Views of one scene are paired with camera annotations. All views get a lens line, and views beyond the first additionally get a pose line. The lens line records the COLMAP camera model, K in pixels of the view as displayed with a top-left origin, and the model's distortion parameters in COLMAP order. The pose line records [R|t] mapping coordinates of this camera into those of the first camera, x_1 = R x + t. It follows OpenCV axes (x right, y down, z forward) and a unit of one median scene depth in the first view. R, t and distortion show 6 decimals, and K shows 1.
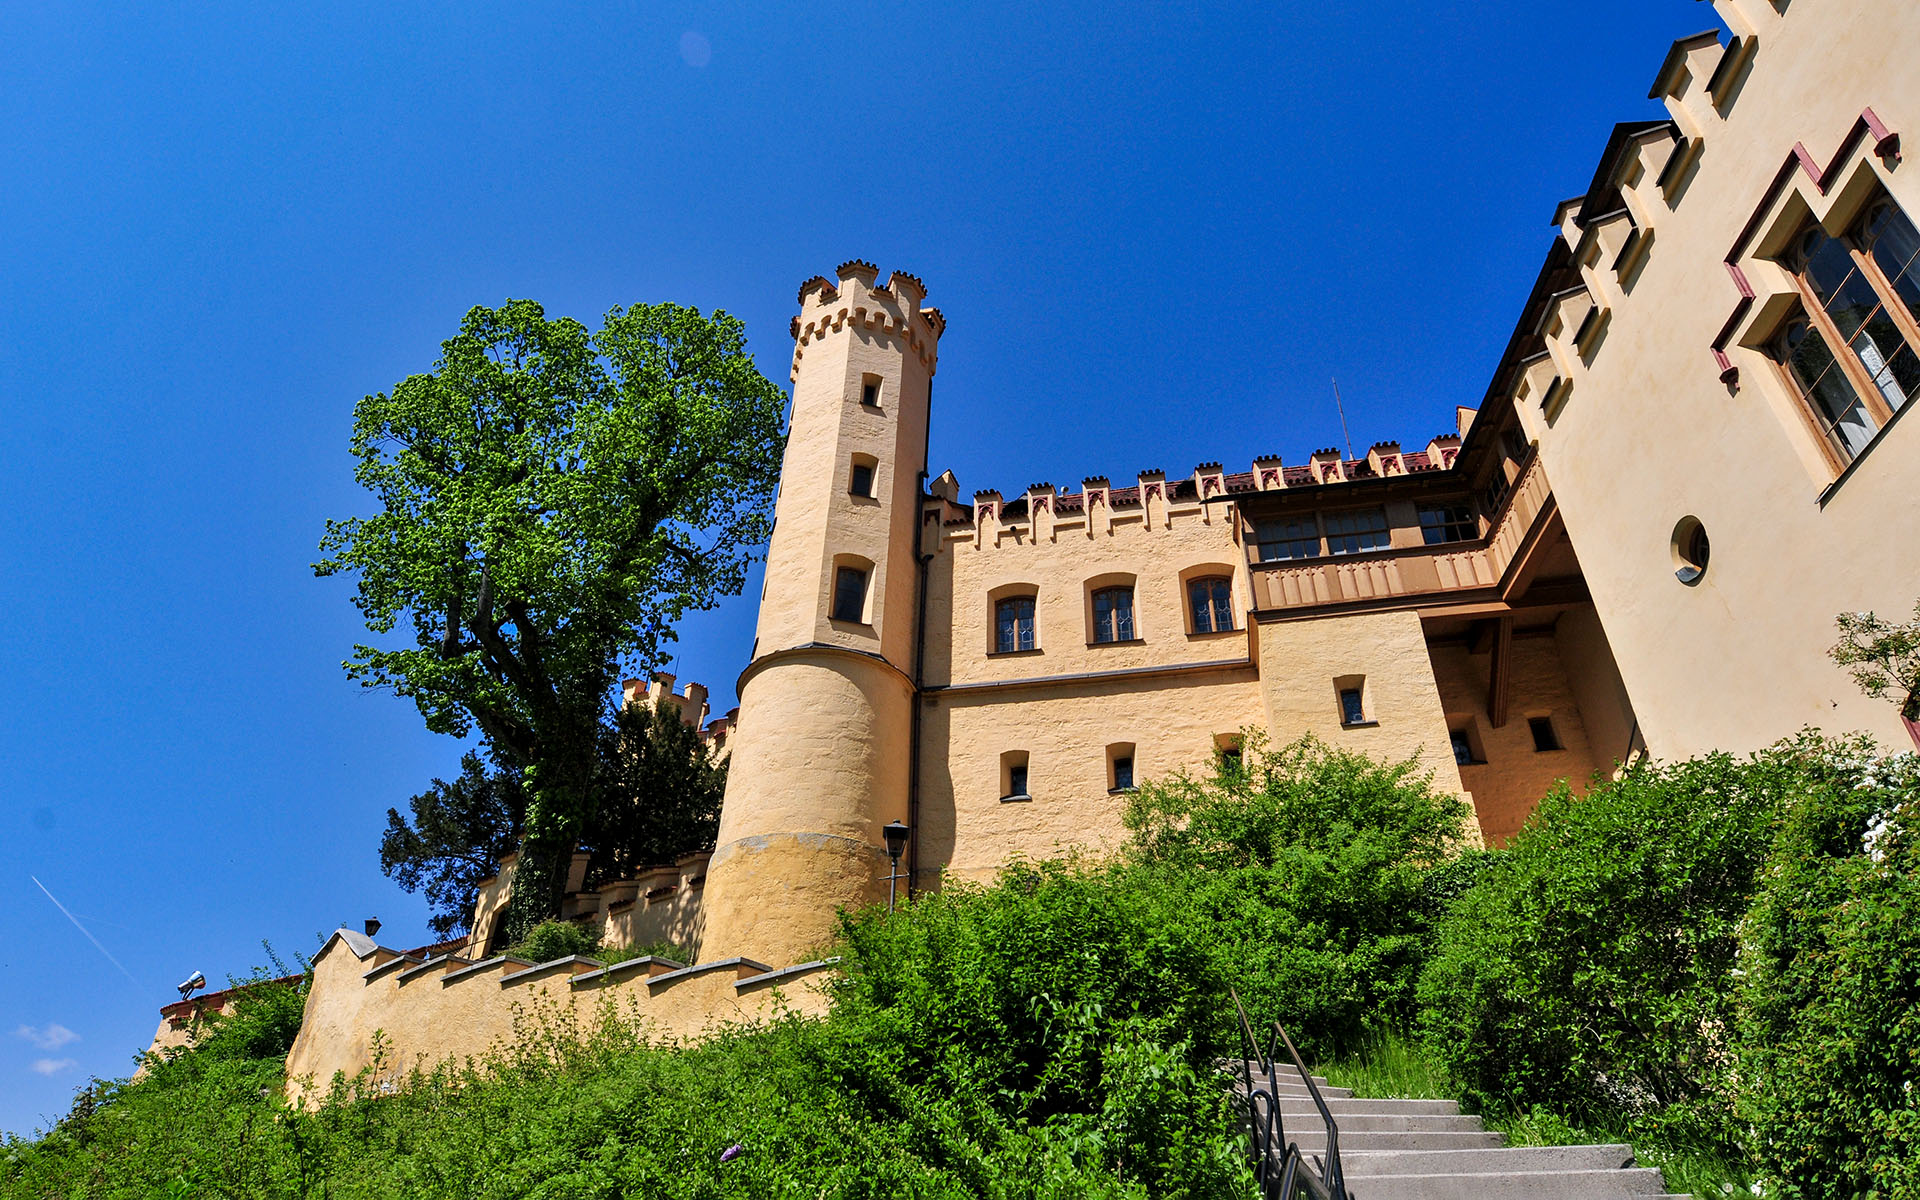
lens RADIAL K [[1169.7, 0, 960.0], [0, 1169.7, 600.0], [0, 0, 1]] dist [-0.006045, -0.001010]
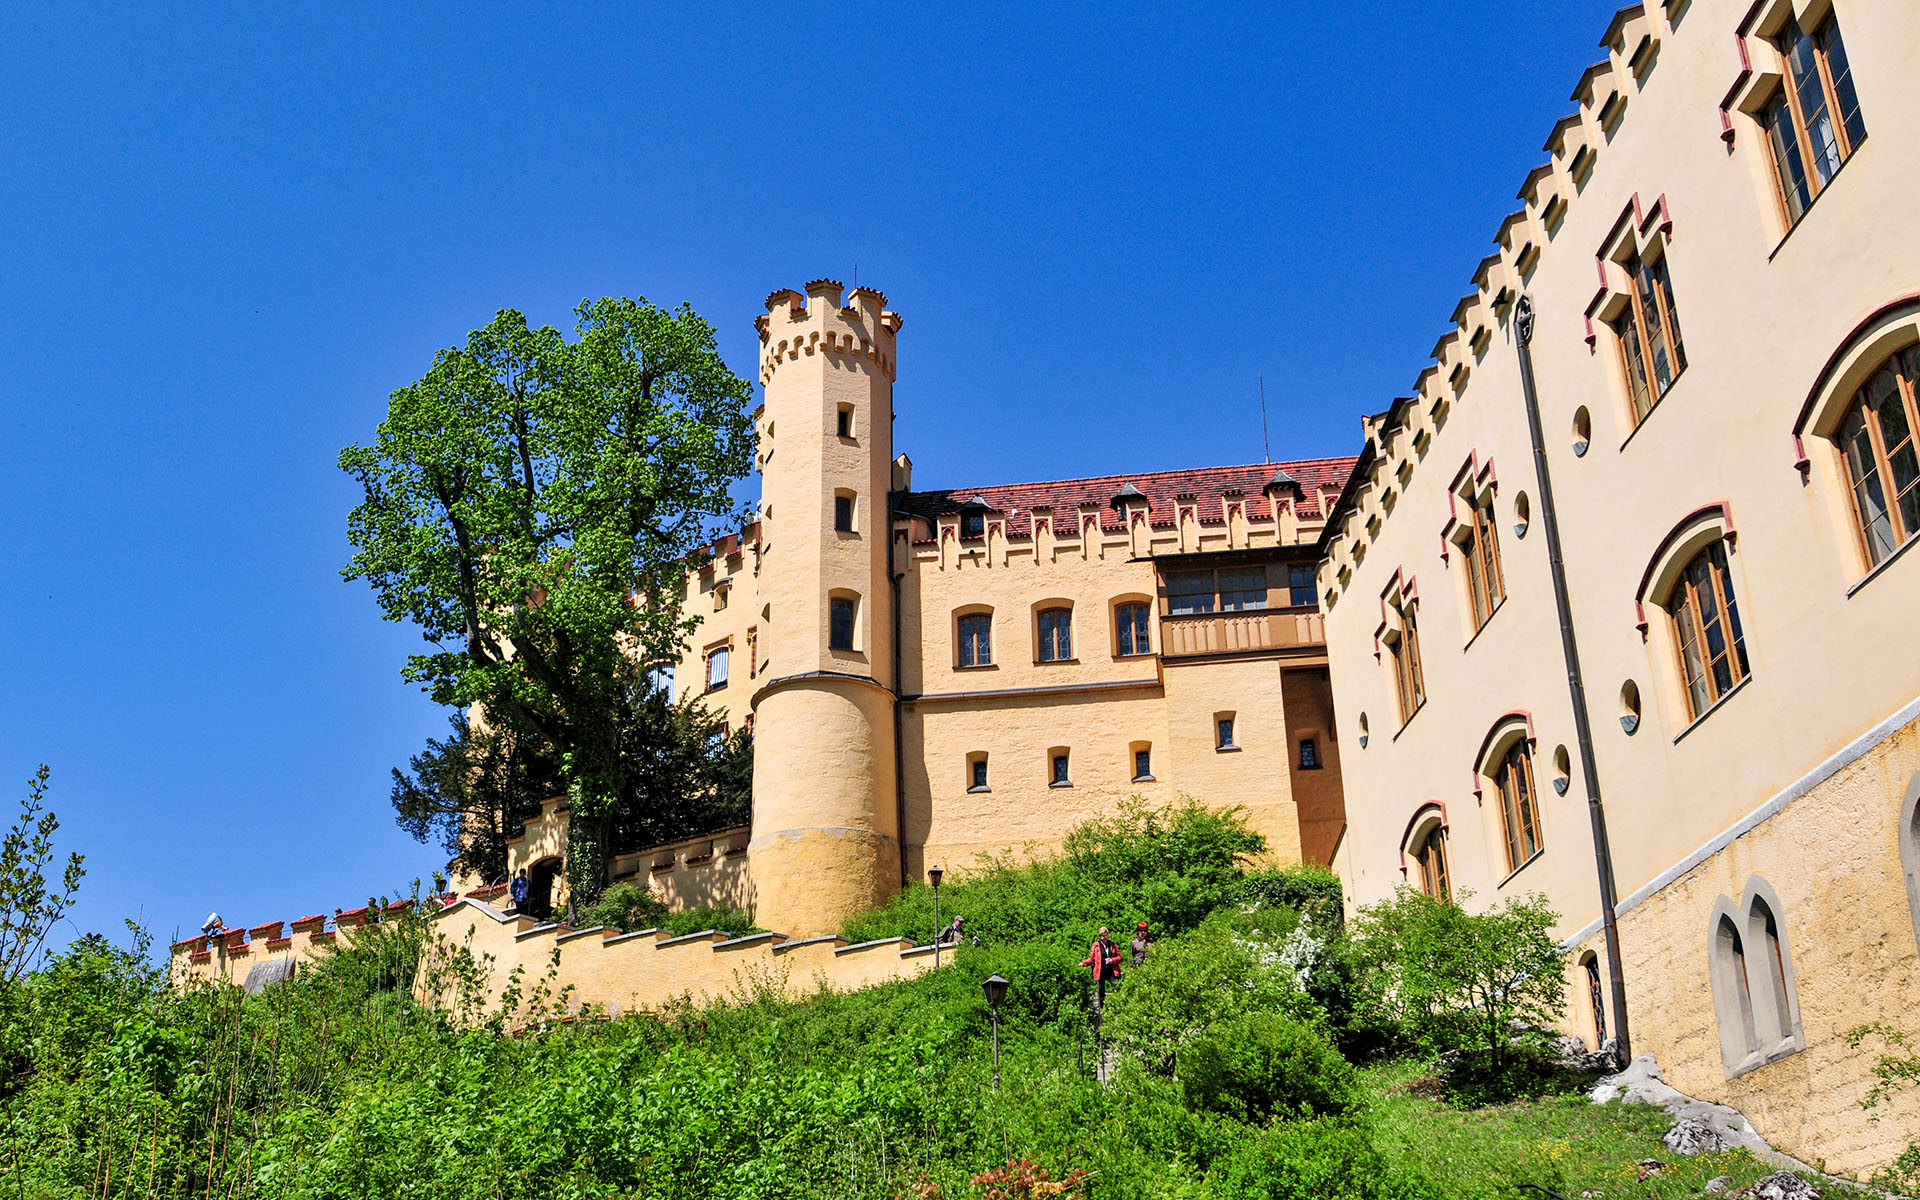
lens RADIAL K [[1833.1, 0, 960.9], [0, 1833.1, 676.3], [0, 0, 1]] dist [0.000483, -0.001050]
pose [[0.996216, -0.011953, 0.086080, -0.135905], [-0.008767, 0.971622, 0.236377, -0.404982], [-0.086463, -0.236237, 0.967841, -0.881935]]
